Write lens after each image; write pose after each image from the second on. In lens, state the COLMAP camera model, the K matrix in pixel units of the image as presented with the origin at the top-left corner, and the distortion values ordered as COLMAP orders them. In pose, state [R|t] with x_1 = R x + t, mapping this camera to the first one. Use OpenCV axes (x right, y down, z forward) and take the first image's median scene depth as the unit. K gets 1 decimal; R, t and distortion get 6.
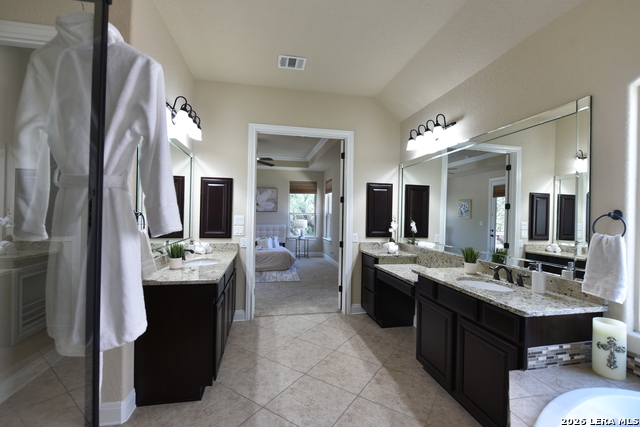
lens RADIAL K [[282.6, 0, 321.0], [0, 282.6, 212.0], [0, 0, 1]] dist [-0.002718, -0.000113]
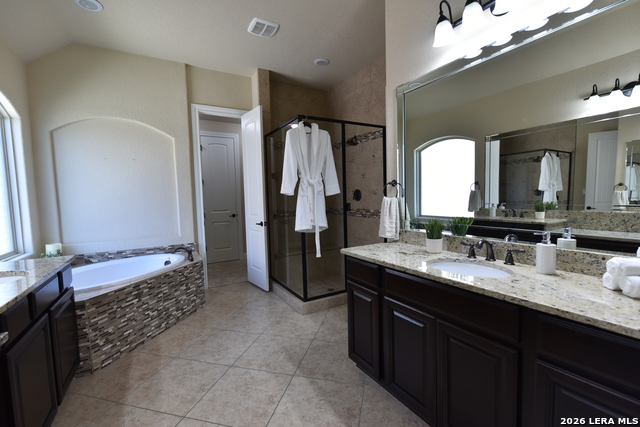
lens RADIAL K [[282.6, 0, 321.0], [0, 282.6, 212.0], [0, 0, 1]] dist [-0.002718, -0.000113]
pose [[-0.944992, 0.030620, -0.325658, 0.004640], [0.013581, 0.998423, 0.054468, 0.023518], [0.326812, 0.047049, -0.943917, 0.791311]]
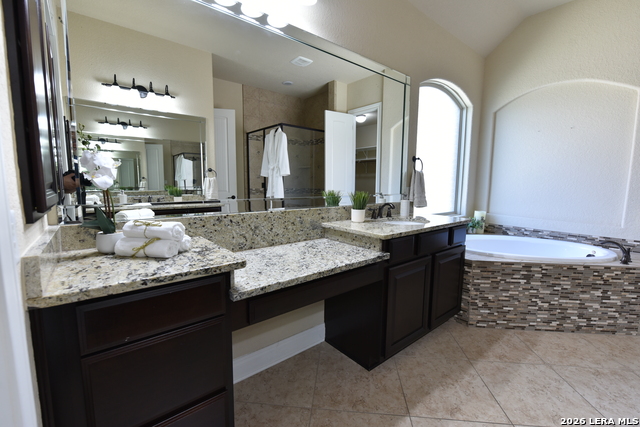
lens RADIAL K [[282.6, 0, 321.0], [0, 282.6, 212.0], [0, 0, 1]] dist [-0.002718, -0.000113]
pose [[-0.478028, -0.119759, 0.870142, -0.071845], [-0.025161, 0.992122, 0.122724, 0.041531], [-0.877984, 0.036772, -0.477276, 0.729059]]
